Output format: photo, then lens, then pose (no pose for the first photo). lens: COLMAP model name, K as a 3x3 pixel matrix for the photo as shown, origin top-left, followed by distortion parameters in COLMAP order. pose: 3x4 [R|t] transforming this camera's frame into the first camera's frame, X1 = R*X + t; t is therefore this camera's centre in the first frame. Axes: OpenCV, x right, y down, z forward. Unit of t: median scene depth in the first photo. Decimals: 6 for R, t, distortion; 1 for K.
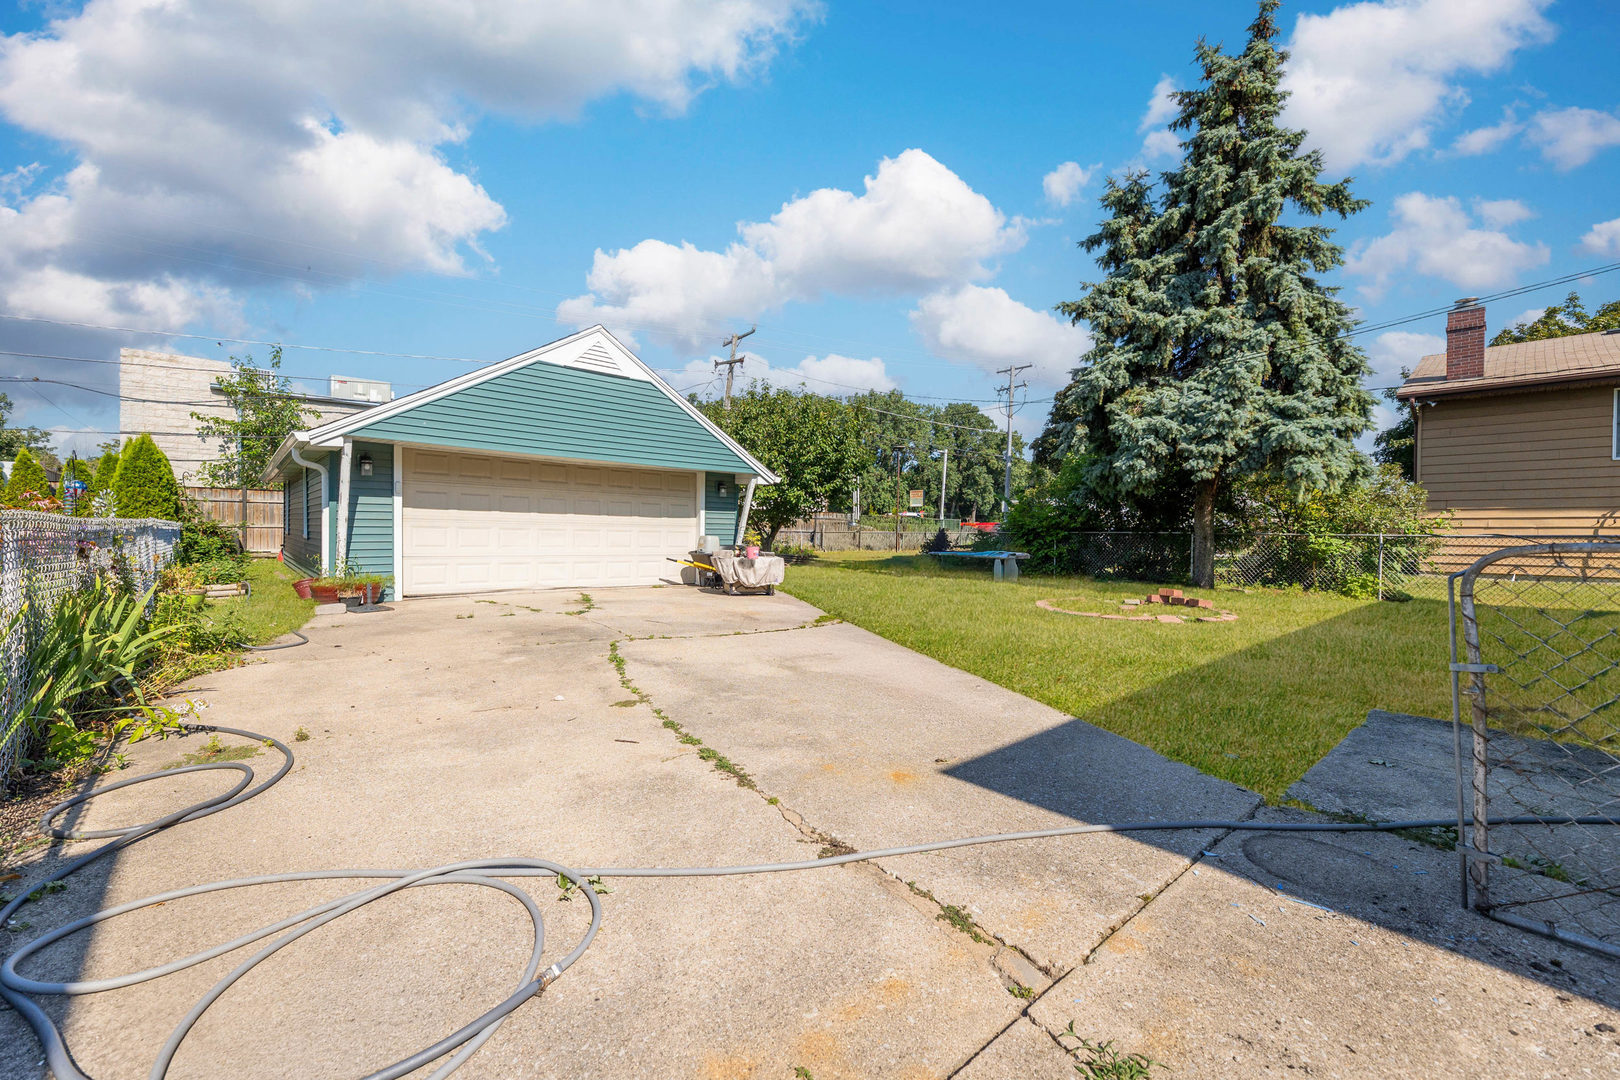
lens RADIAL K [[658.3, 0, 810.0], [0, 658.3, 540.0], [0, 0, 1]] dist [-0.002392, -0.000210]
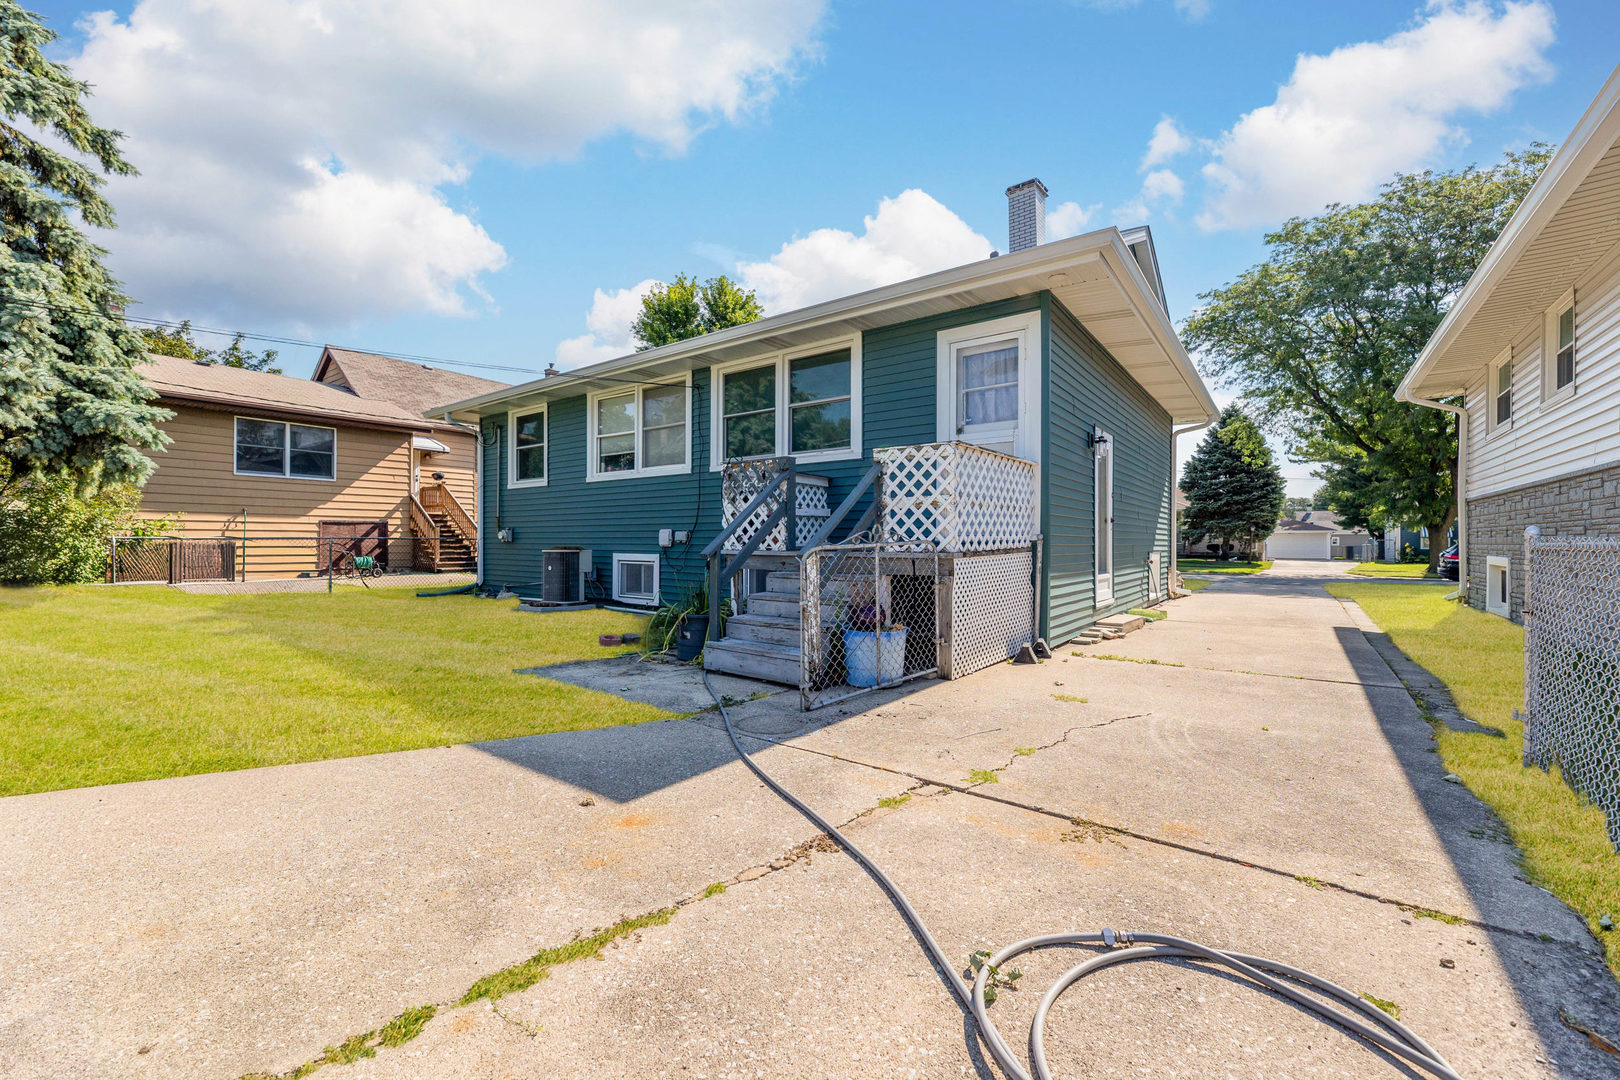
lens RADIAL K [[641.9, 0, 810.0], [0, 641.9, 540.0], [0, 0, 1]] dist [0.001272, 0.000111]
pose [[-0.199422, -0.005931, 0.979896, -0.699148], [0.004347, 0.999966, 0.006937, -0.020251], [-0.979904, 0.005643, -0.199390, 0.878991]]
